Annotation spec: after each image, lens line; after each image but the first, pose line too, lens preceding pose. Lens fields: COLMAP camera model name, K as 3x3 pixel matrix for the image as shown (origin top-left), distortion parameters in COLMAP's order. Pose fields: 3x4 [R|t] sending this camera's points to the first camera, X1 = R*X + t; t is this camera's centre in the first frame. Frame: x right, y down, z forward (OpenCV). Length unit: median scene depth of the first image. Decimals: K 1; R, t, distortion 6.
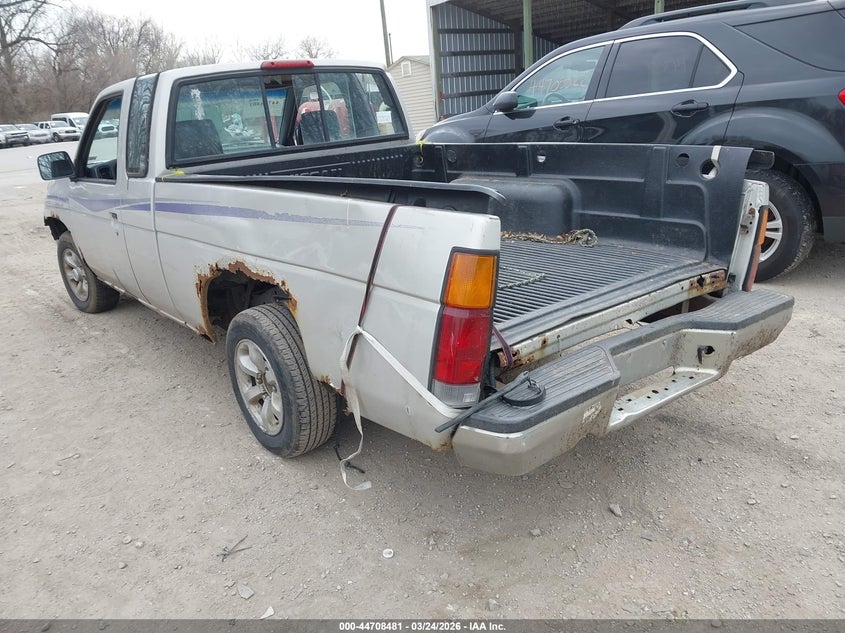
lens RADIAL K [[677.0, 0, 422.5], [0, 677.0, 316.5], [0, 0, 1]] dist [0.007277, -0.011127]
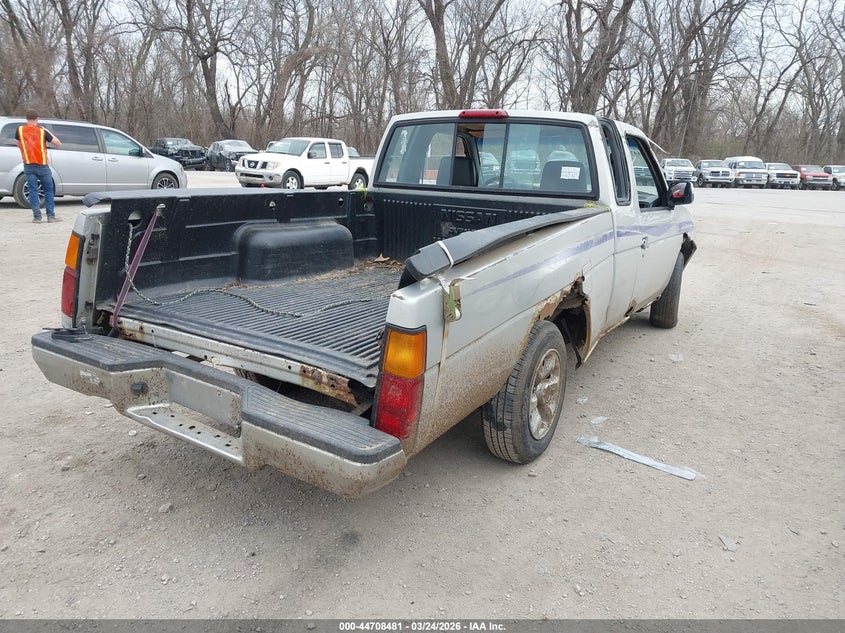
lens RADIAL K [[677.0, 0, 422.5], [0, 677.0, 316.5], [0, 0, 1]] dist [0.007277, -0.011127]
pose [[0.351801, 0.309956, -0.883269, 1.177066], [-0.358059, 0.916387, 0.178965, -0.317719], [0.864887, 0.253302, 0.433369, 0.706537]]
